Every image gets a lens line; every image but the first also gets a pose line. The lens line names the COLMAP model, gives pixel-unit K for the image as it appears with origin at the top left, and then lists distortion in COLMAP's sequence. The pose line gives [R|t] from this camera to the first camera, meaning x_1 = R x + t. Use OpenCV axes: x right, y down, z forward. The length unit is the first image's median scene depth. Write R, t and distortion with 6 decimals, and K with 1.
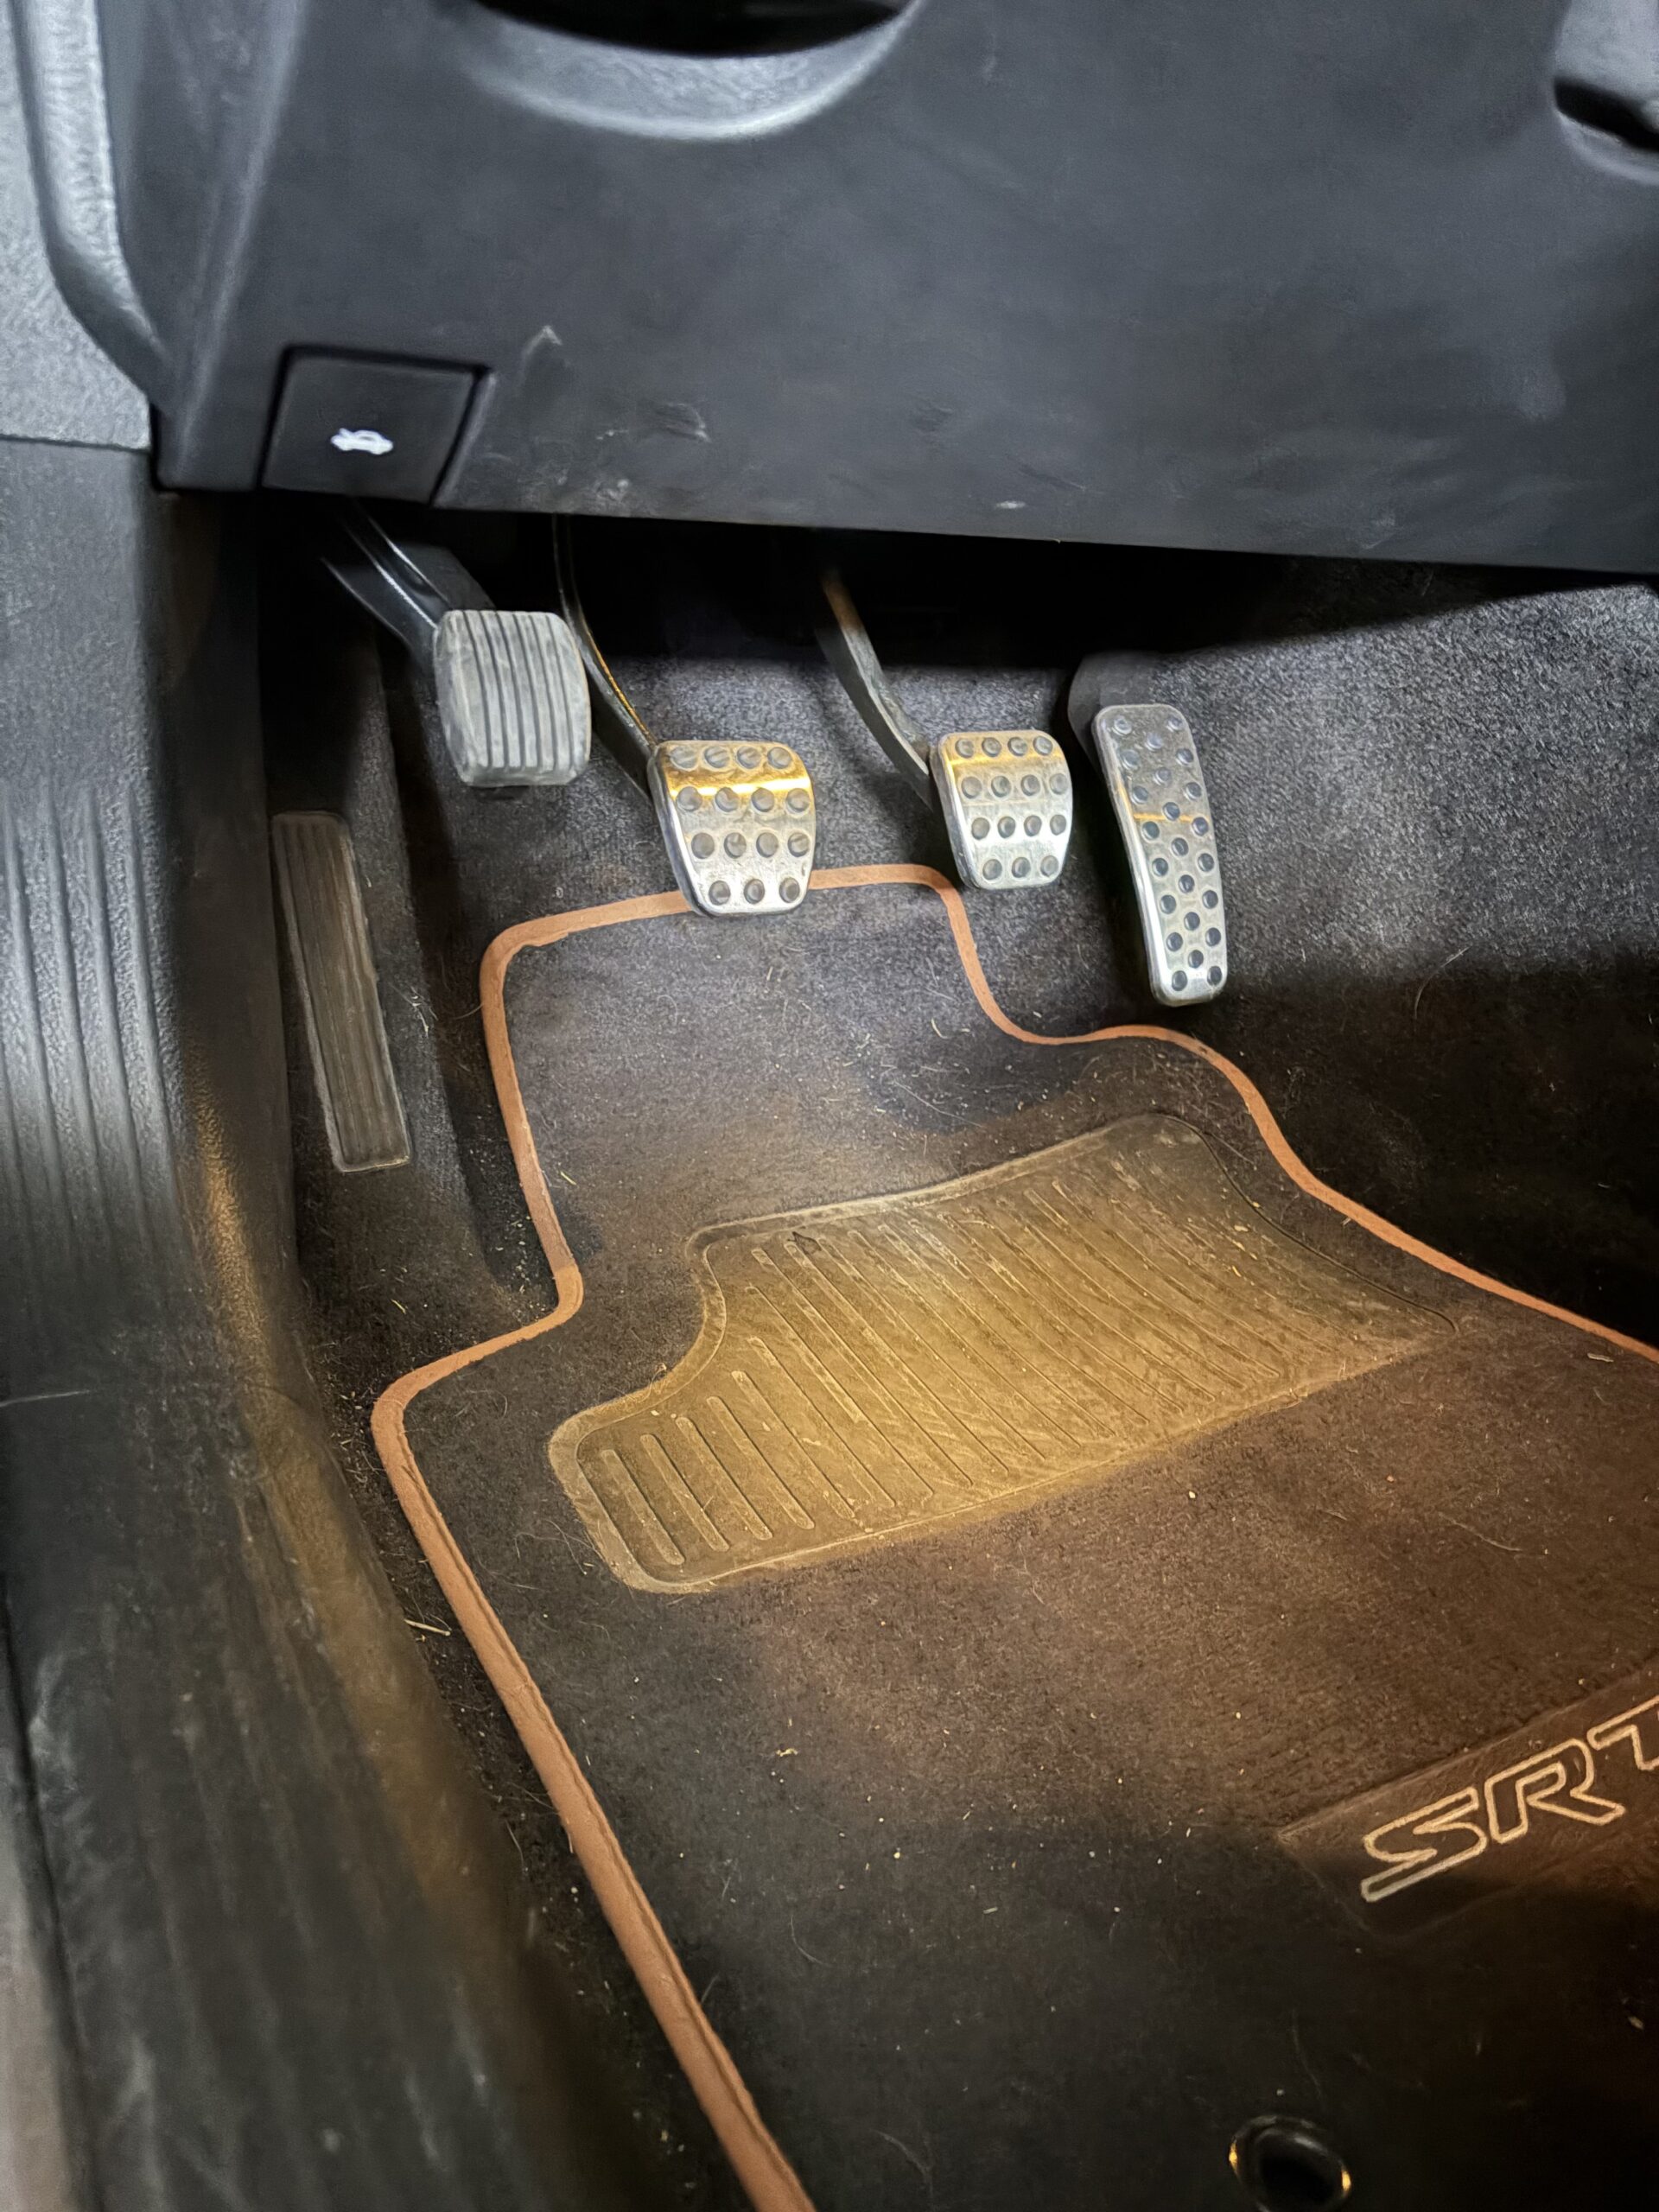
lens RADIAL K [[1665.0, 0, 815.6], [0, 1665.0, 1115.3], [0, 0, 1]] dist [0.014348, -0.004996]
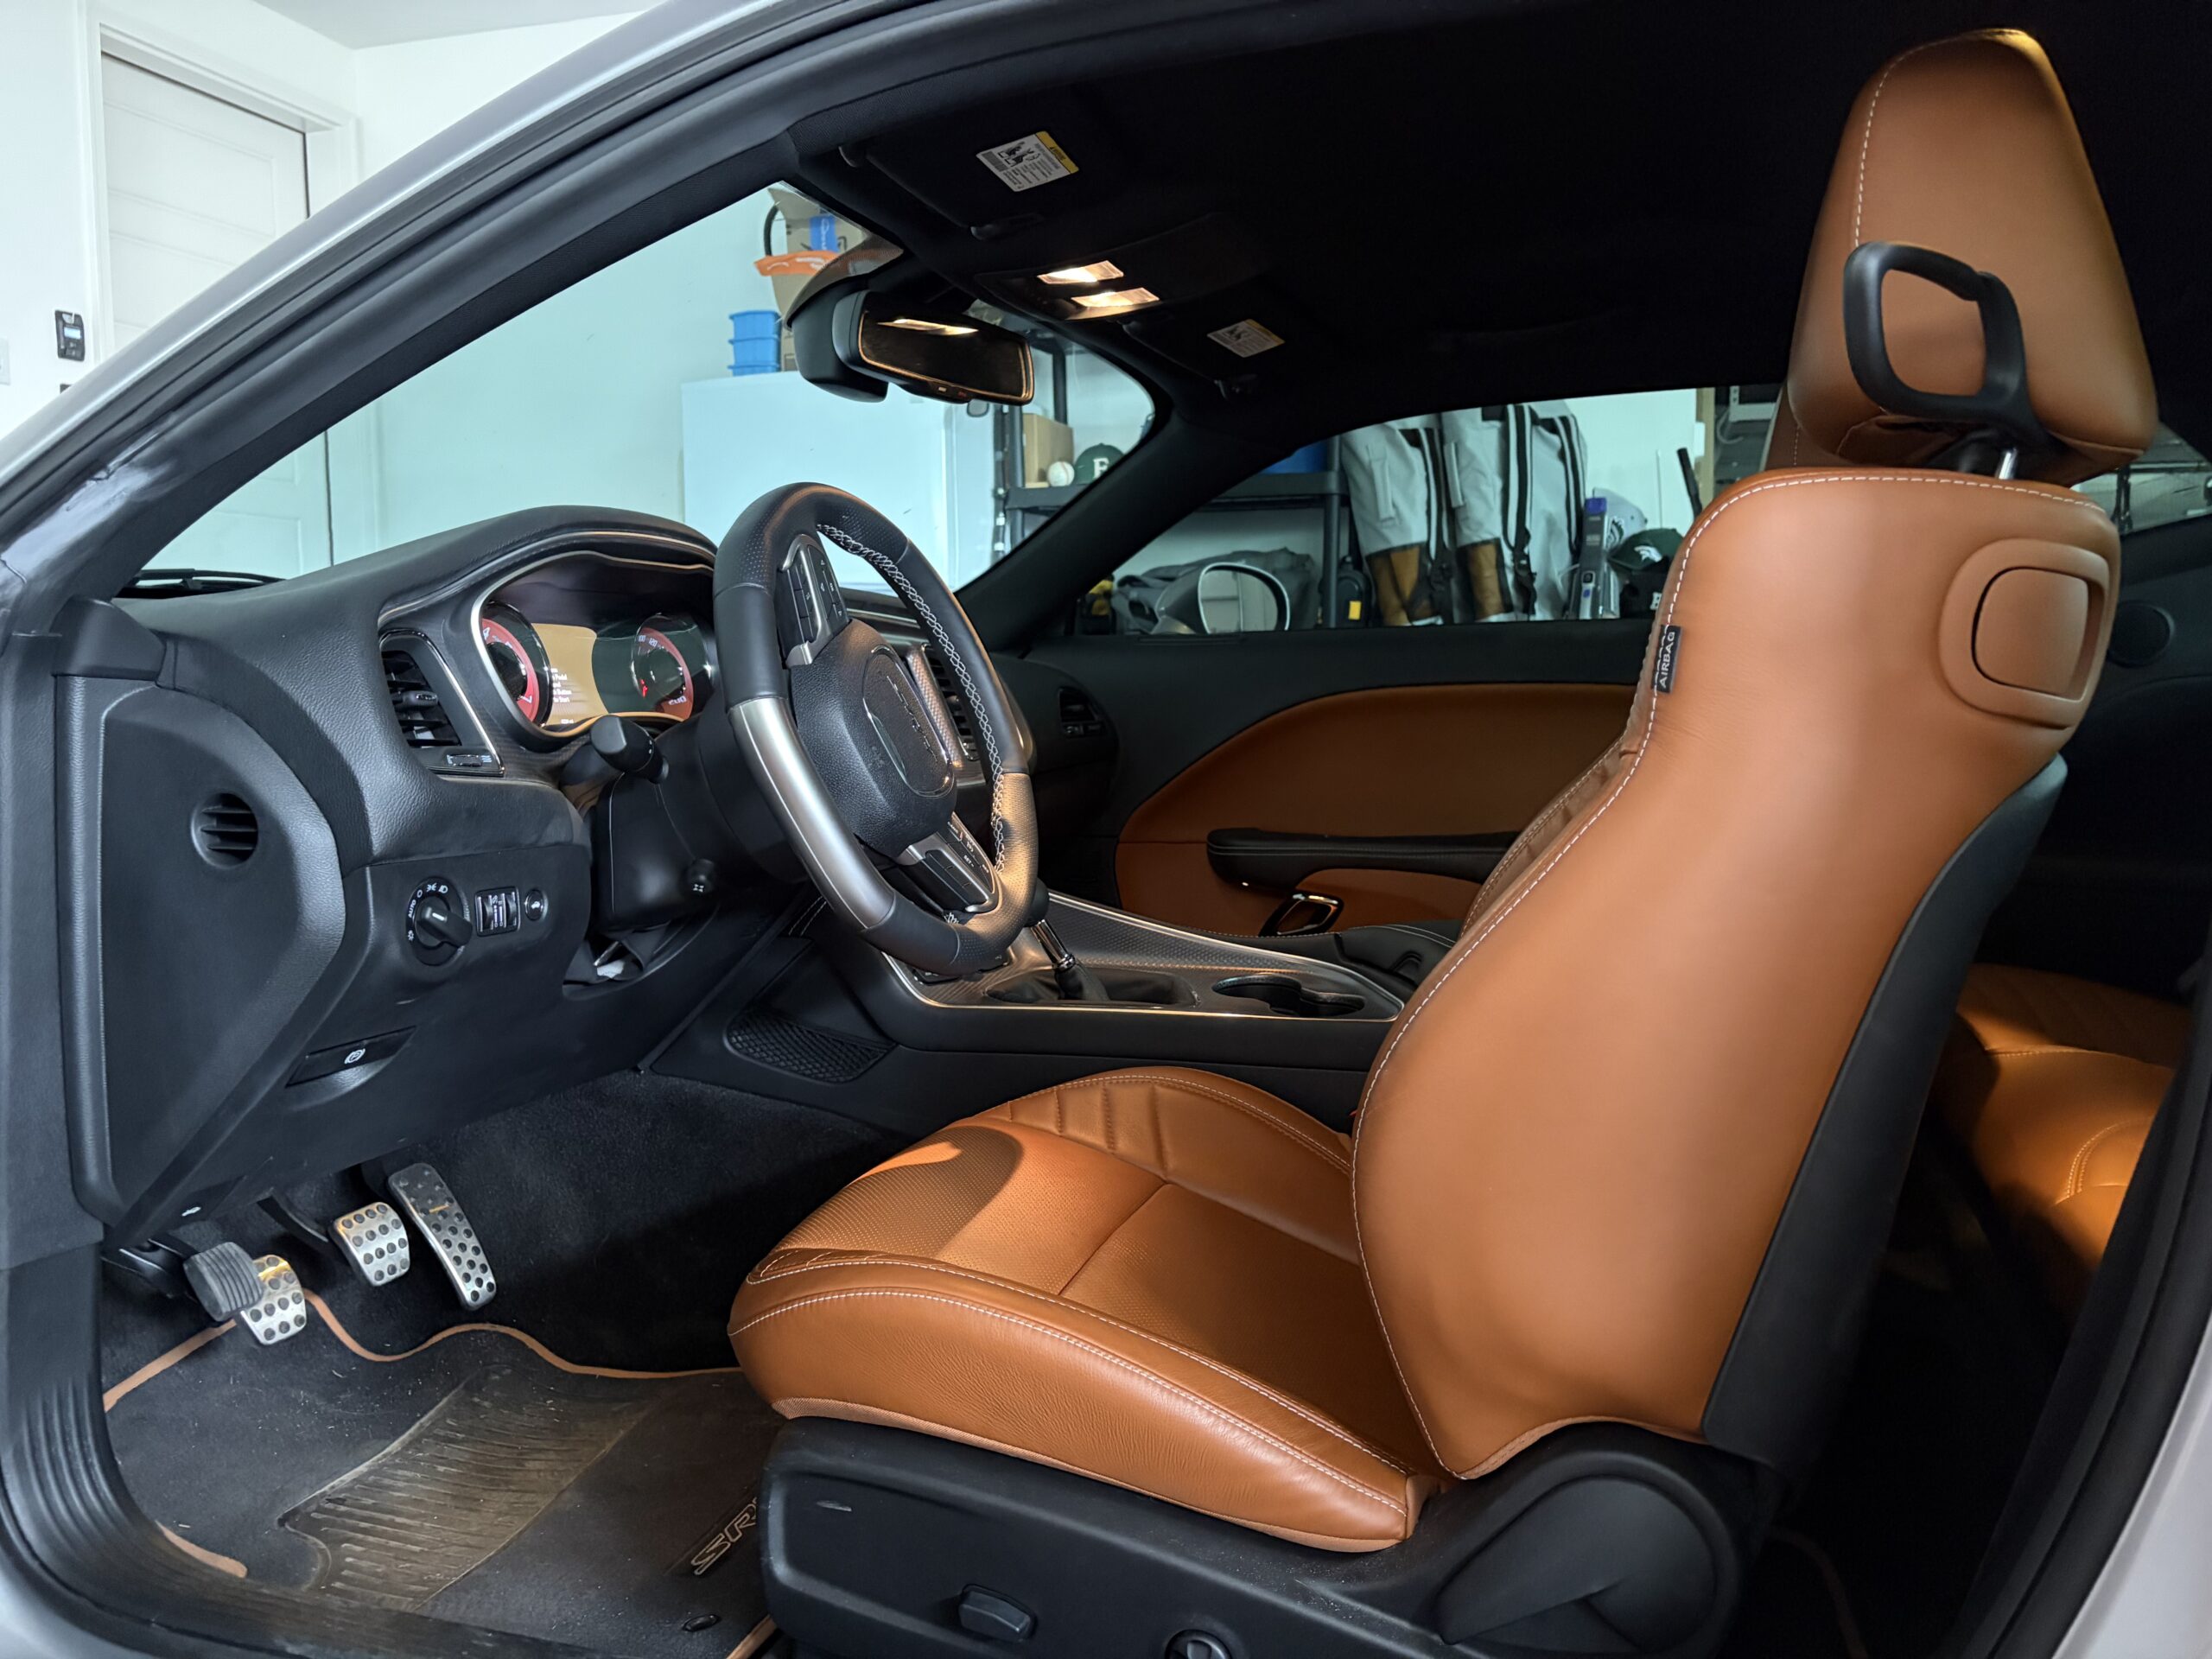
lens RADIAL K [[1665.0, 0, 1091.4], [0, 1665.0, 833.1], [0, 0, 1]] dist [0.014348, -0.004996]
pose [[0.727463, -0.177297, 0.662845, -0.498009], [0.374155, 0.912276, -0.166615, 0.022145], [-0.575157, 0.369213, 0.729983, -1.137051]]
